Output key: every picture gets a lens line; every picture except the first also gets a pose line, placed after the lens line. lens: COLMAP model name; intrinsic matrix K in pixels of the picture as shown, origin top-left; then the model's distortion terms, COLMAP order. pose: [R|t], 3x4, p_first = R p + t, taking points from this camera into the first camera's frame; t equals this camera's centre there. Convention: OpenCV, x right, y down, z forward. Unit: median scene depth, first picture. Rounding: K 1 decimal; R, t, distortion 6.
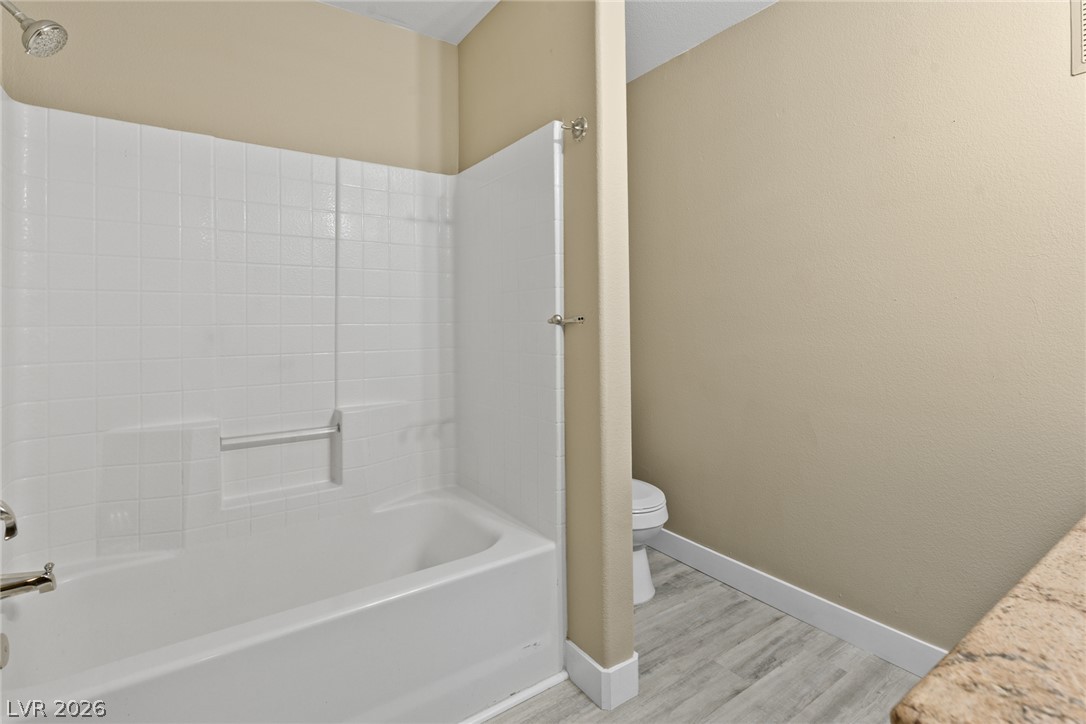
lens RADIAL K [[519.8, 0, 544.0], [0, 519.8, 335.6], [0, 0, 1]] dist [-0.006205, -0.000706]
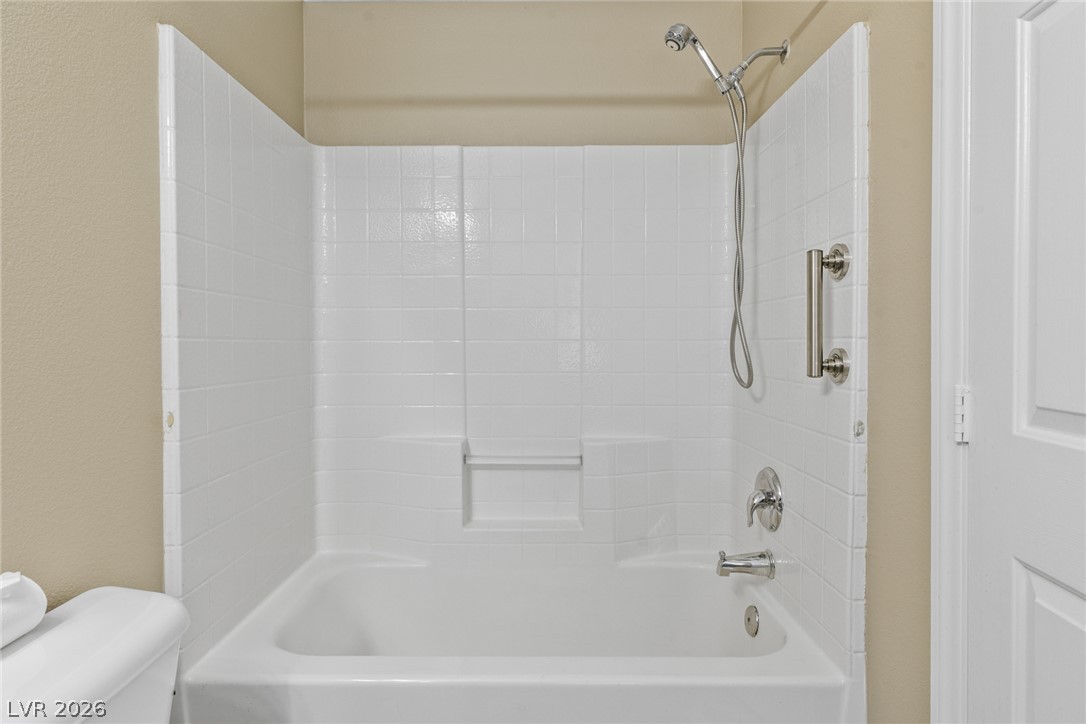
lens RADIAL K [[619.4, 0, 543.0], [0, 619.4, 362.0], [0, 0, 1]] dist [0.003704, 0.000634]
pose [[0.800109, 0.031421, -0.599032, 0.315319], [-0.024138, 0.999505, 0.020187, -0.010984], [0.599369, -0.001693, 0.800471, 0.252429]]
